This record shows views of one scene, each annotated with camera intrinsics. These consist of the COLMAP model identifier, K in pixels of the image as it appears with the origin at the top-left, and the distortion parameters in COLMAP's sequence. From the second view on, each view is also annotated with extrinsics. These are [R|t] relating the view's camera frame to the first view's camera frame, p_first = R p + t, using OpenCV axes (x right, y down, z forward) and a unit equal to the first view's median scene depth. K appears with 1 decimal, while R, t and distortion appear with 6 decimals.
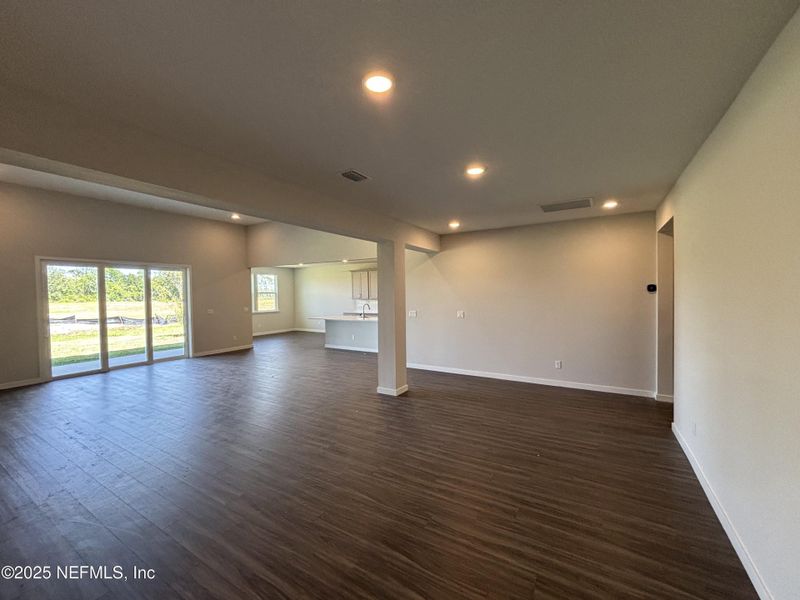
lens RADIAL K [[326.0, 0, 406.3], [0, 326.0, 298.5], [0, 0, 1]] dist [-0.001014, 0.000113]
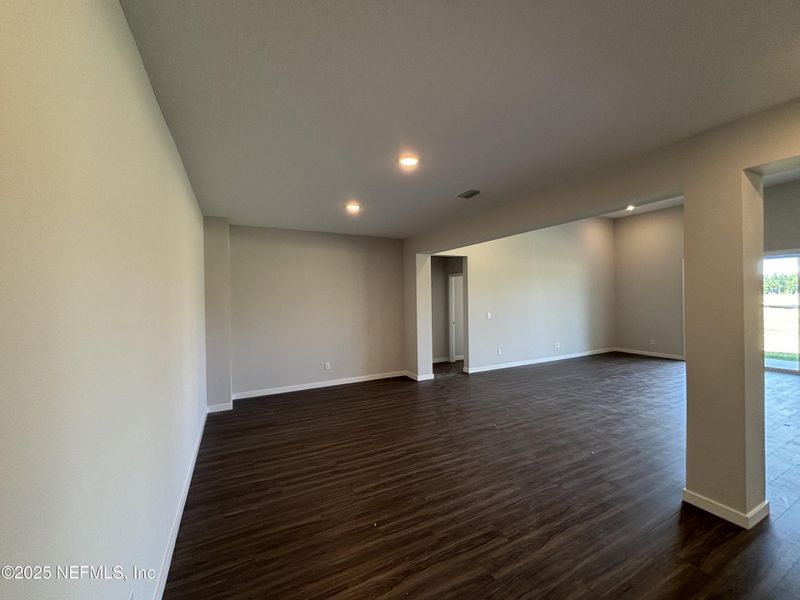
lens RADIAL K [[322.5, 0, 404.9], [0, 322.5, 301.6], [0, 0, 1]] dist [0.001755, 0.000224]
pose [[-0.526237, 0.033264, -0.849687, 0.888073], [0.005435, 0.999346, 0.035757, -0.032880], [0.850321, 0.014198, -0.526074, 1.322559]]
